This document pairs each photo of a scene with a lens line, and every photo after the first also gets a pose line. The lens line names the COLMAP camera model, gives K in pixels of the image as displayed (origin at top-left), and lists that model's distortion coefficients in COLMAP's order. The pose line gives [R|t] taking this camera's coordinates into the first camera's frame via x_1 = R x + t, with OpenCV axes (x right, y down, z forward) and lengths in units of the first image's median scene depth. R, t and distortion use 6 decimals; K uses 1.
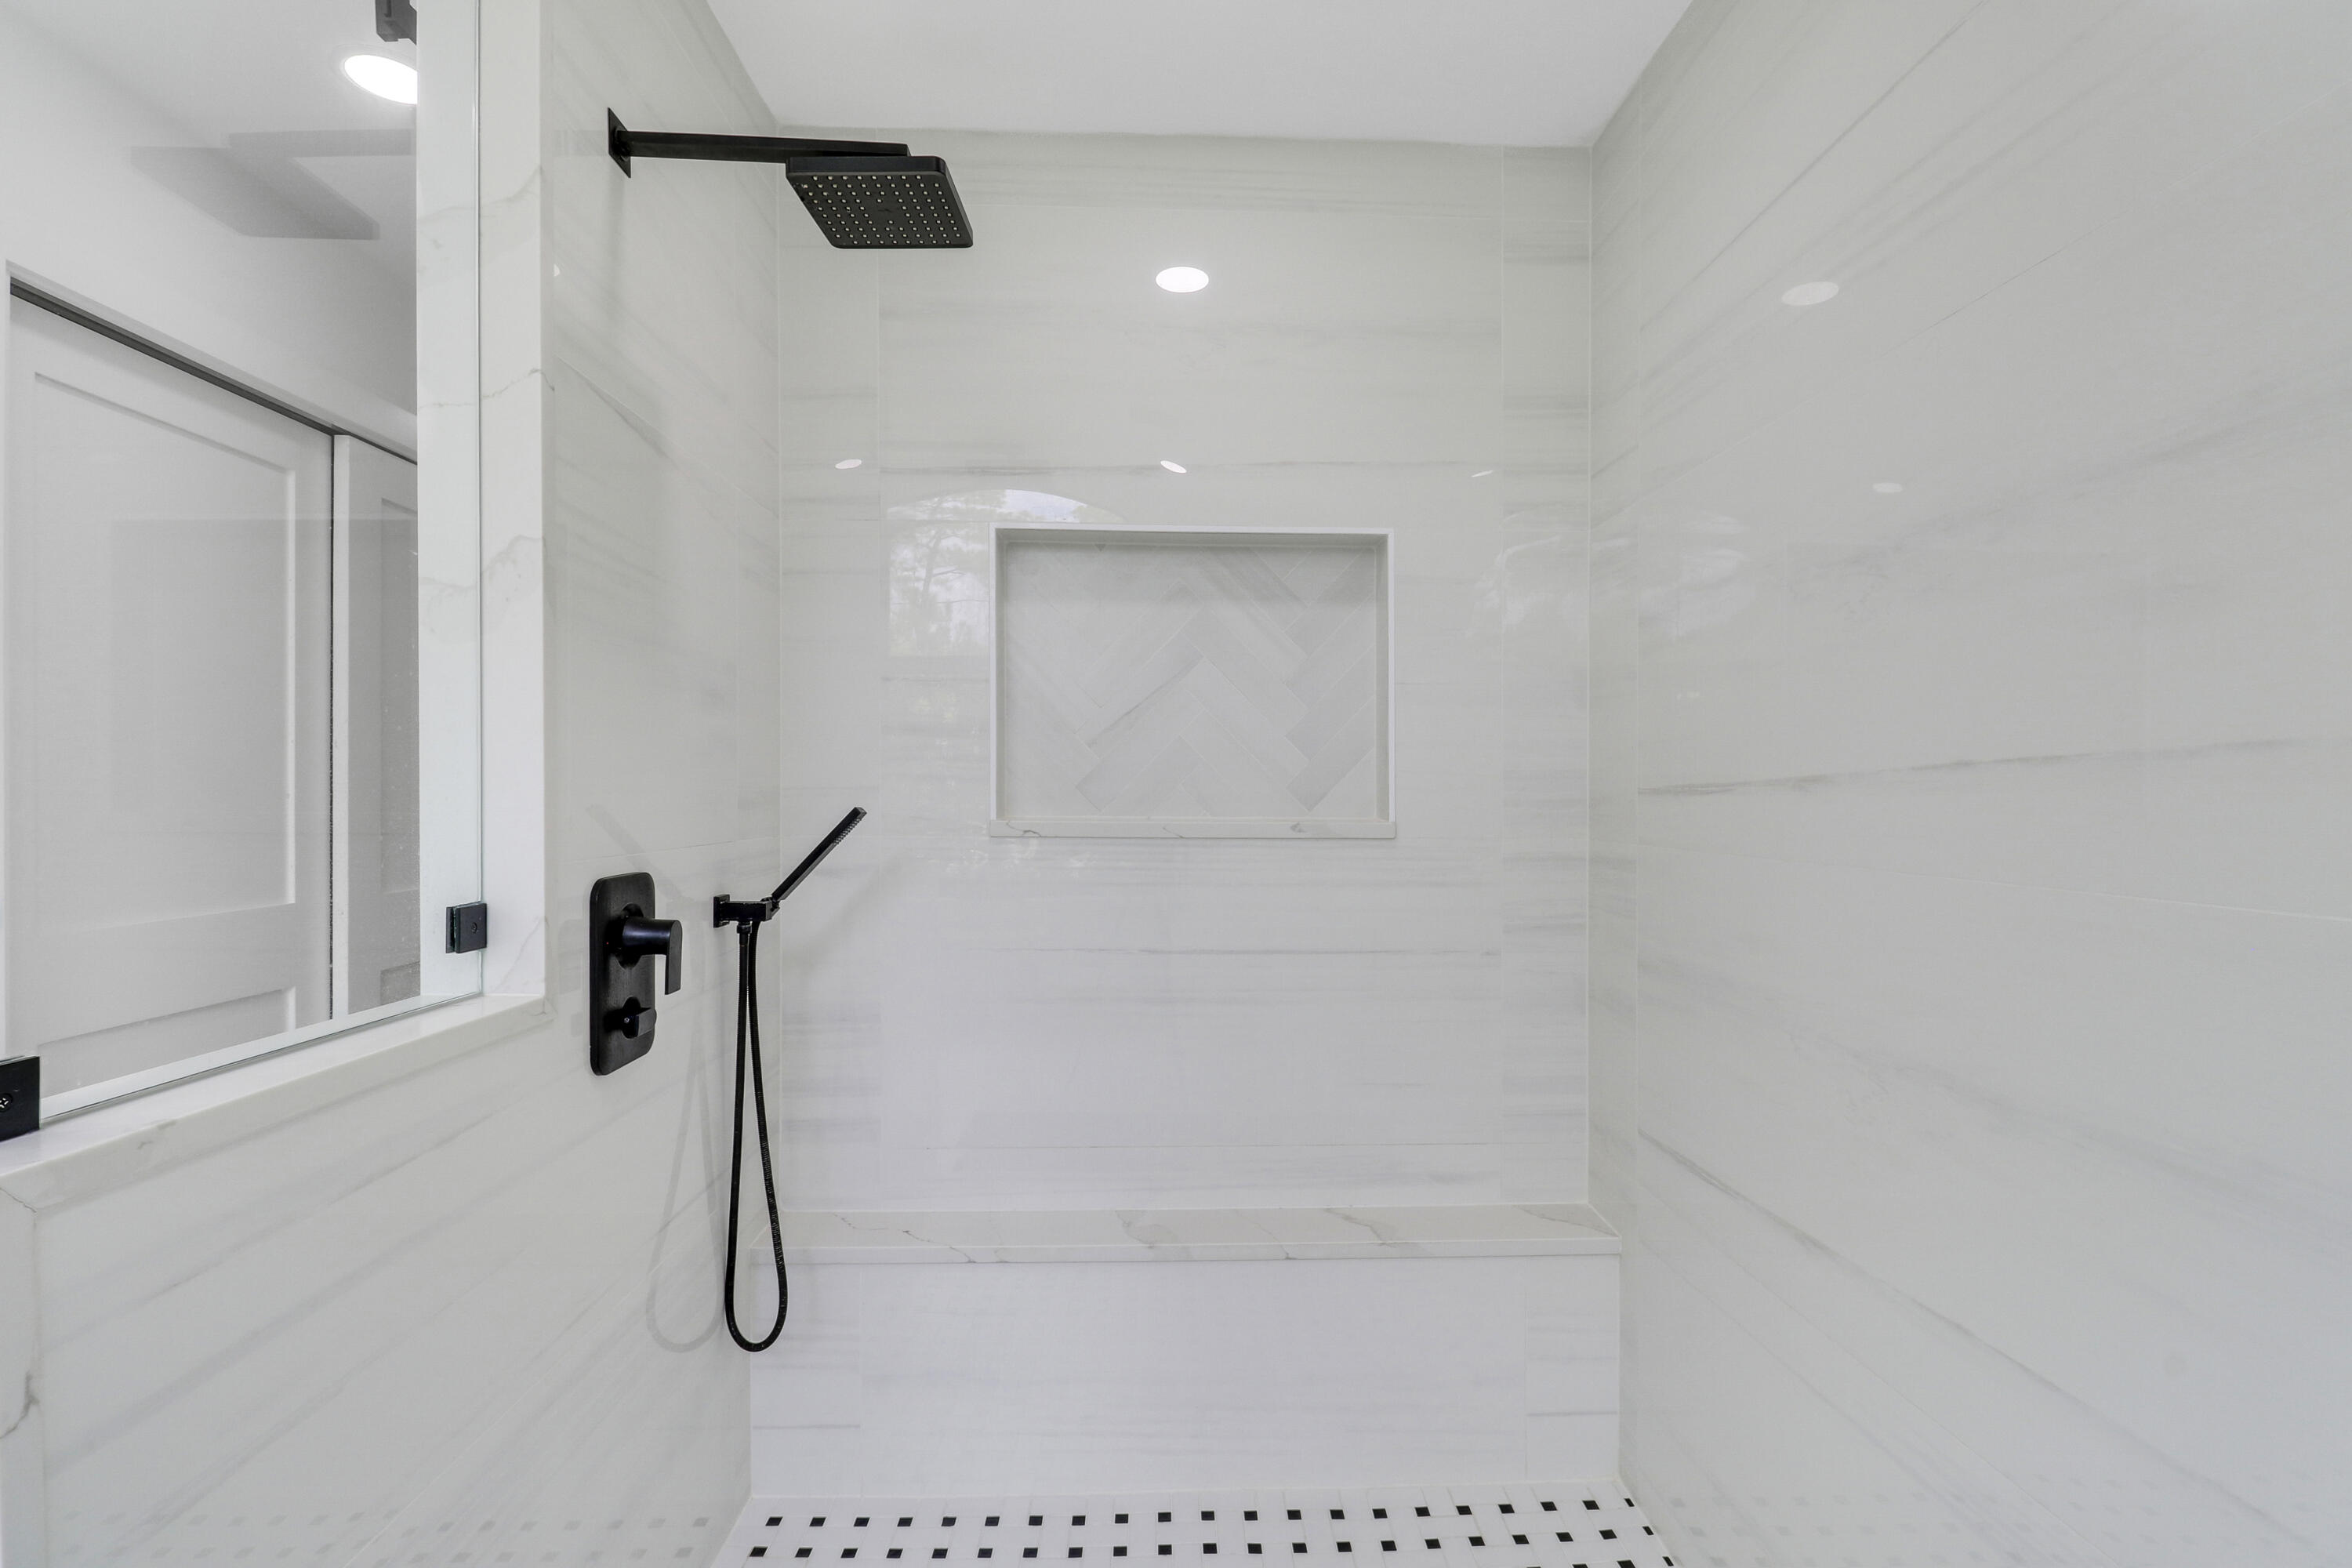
lens RADIAL K [[1105.6, 0, 1184.3], [0, 1105.6, 807.2], [0, 0, 1]] dist [-0.001304, -0.000577]
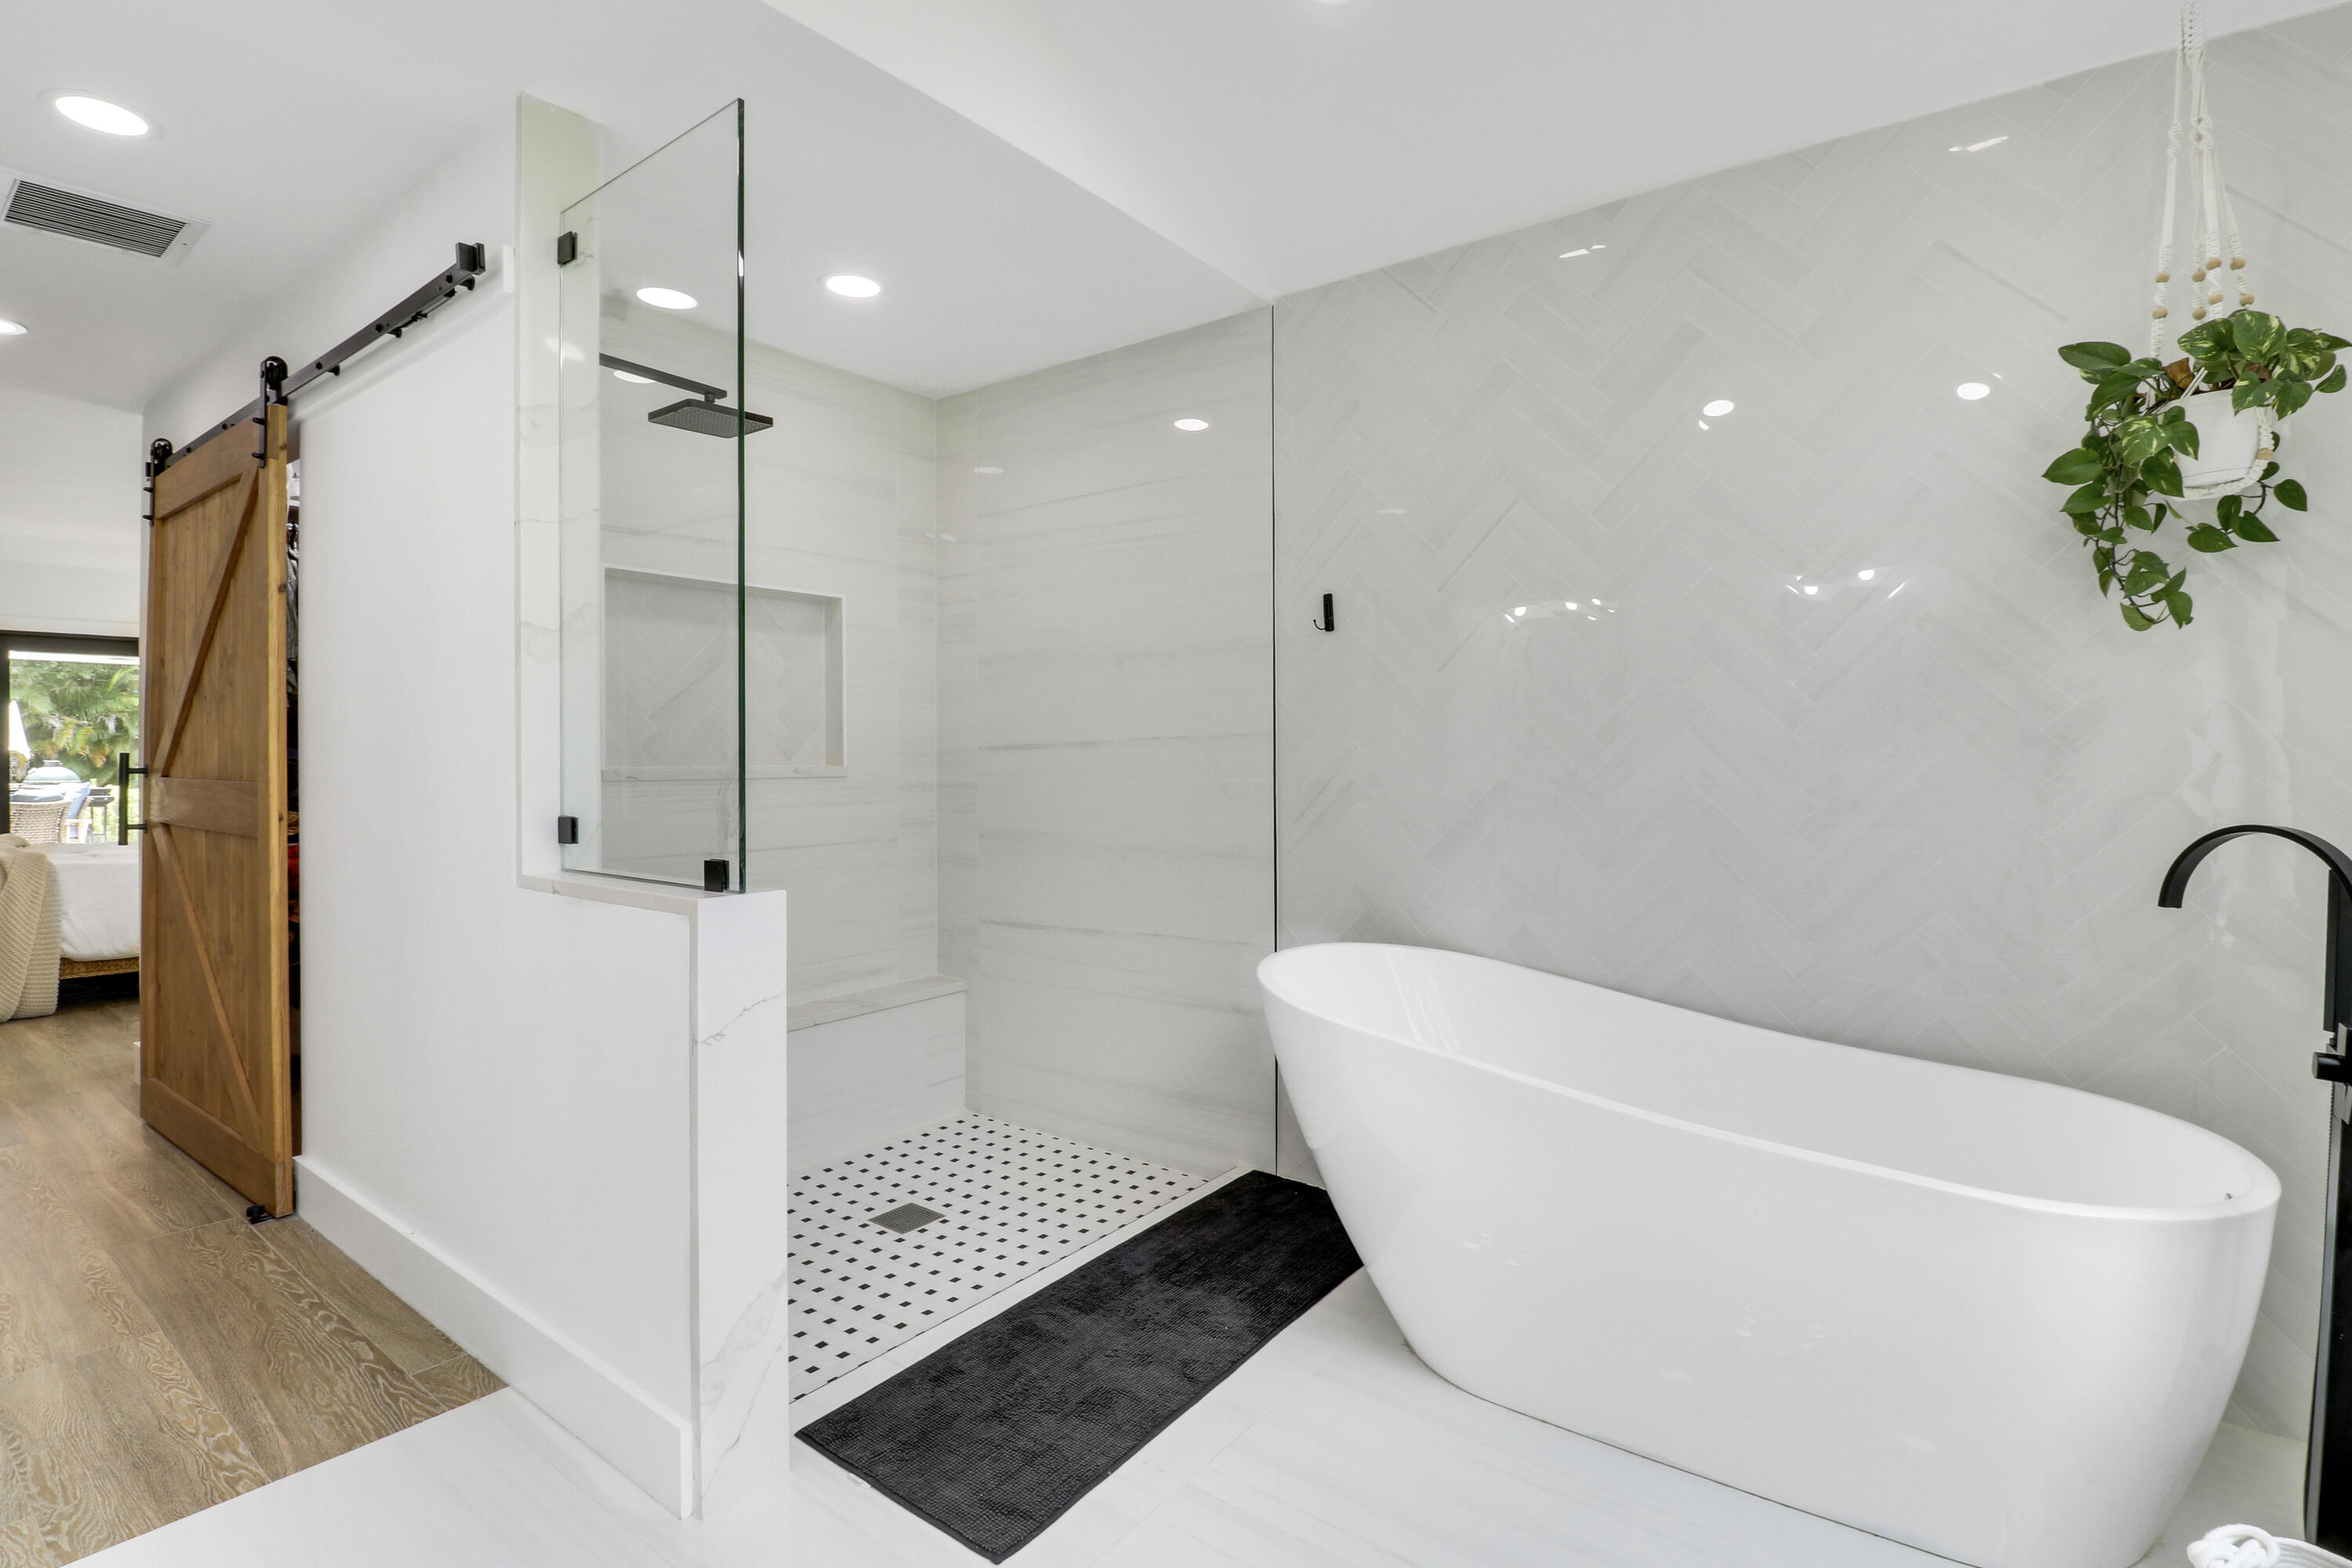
lens RADIAL K [[1100.4, 0, 1175.7], [0, 1100.4, 758.1], [0, 0, 1]] dist [0.013368, -0.019333]
pose [[0.630416, -0.013089, 0.776147, -0.837076], [0.016833, 0.999853, 0.003189, 0.002774], [-0.776075, 0.011054, 0.630544, -0.482897]]
